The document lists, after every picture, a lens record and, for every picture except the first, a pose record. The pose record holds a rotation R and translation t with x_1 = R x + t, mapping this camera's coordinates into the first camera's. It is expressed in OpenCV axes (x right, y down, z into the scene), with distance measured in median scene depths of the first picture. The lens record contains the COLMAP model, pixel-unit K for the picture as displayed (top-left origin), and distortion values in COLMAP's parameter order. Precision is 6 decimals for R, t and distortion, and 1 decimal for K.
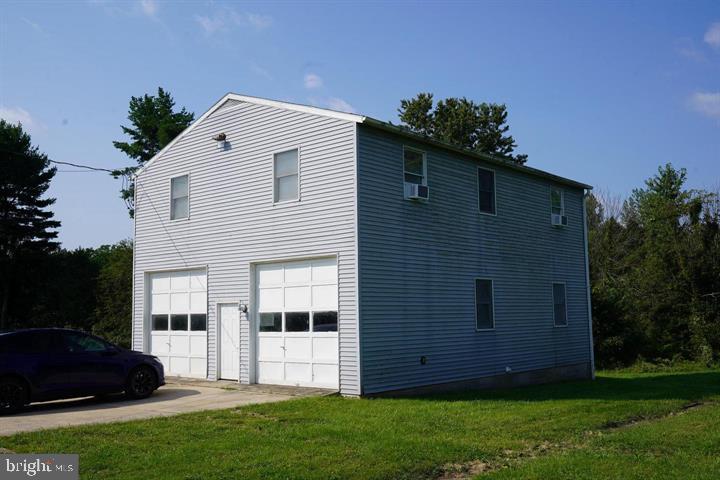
lens RADIAL K [[703.5, 0, 360.0], [0, 703.5, 240.0], [0, 0, 1]] dist [-0.003627, -0.002325]
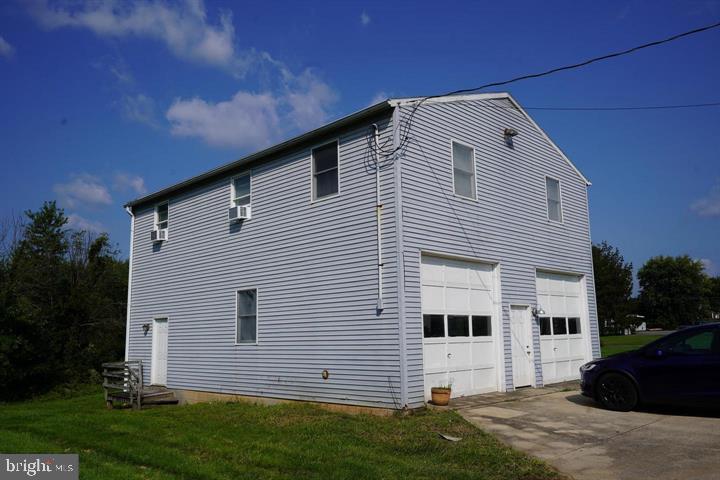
lens RADIAL K [[560.7, 0, 360.0], [0, 560.7, 240.0], [0, 0, 1]] dist [-0.000816, -0.000283]
pose [[0.074262, 0.167992, 0.982987, -0.913645], [-0.101823, 0.981835, -0.160102, 0.137904], [-0.992027, -0.088202, 0.090019, 1.085873]]
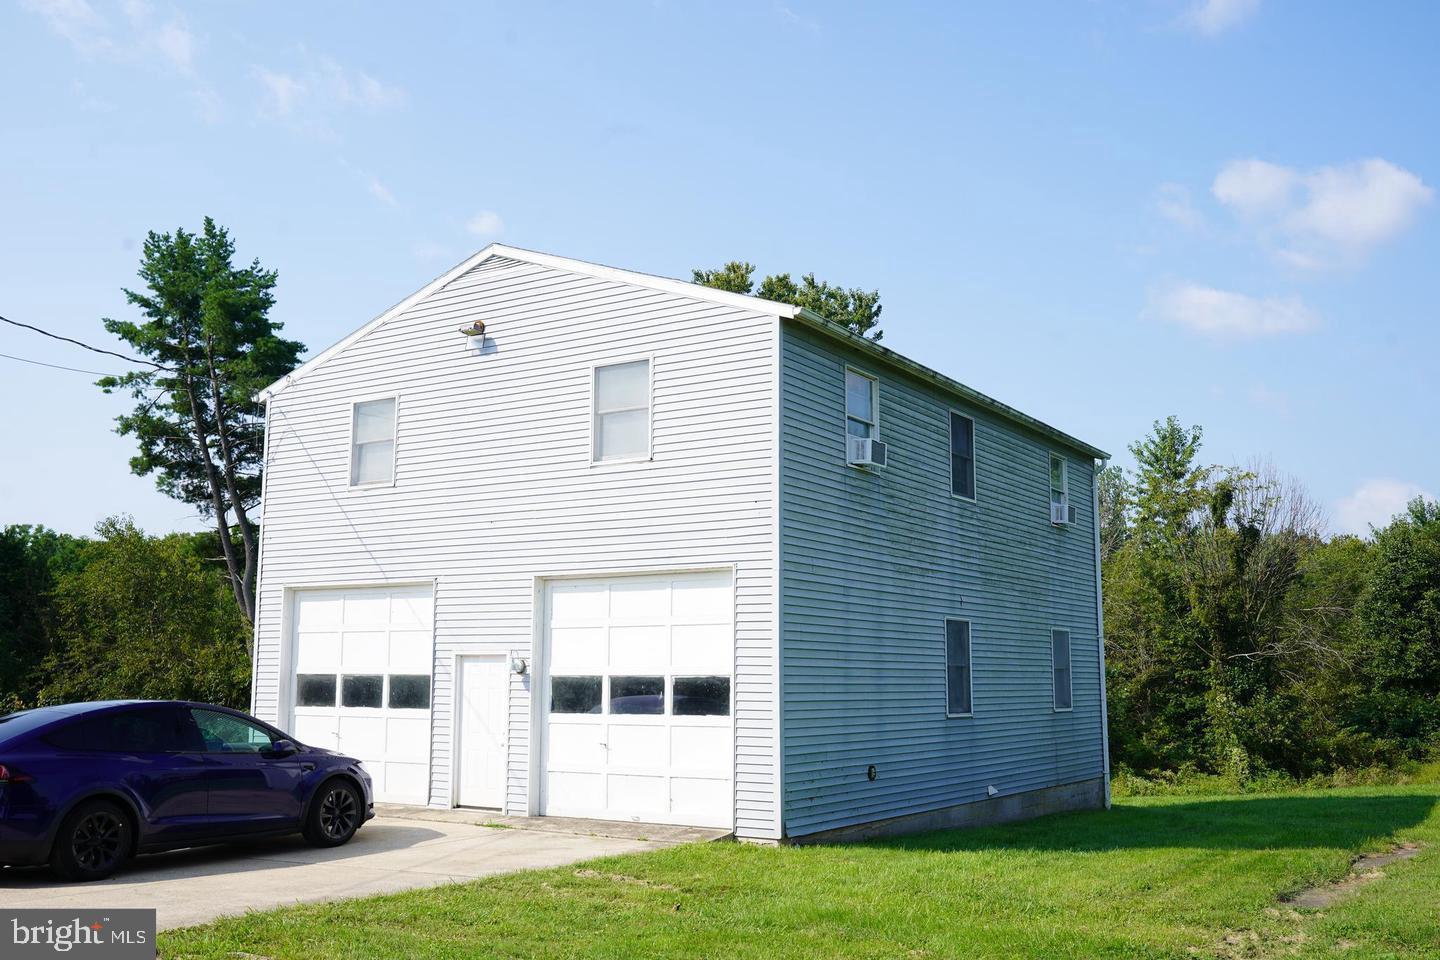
lens RADIAL K [[1343.6, 0, 720.0], [0, 1343.6, 480.0], [0, 0, 1]] dist [-0.007258, -0.005220]
pose [[0.988847, 0.040607, 0.143294, -0.152070], [-0.034692, 0.998449, -0.043542, 0.000179], [-0.144840, 0.038085, 0.988722, 0.013184]]
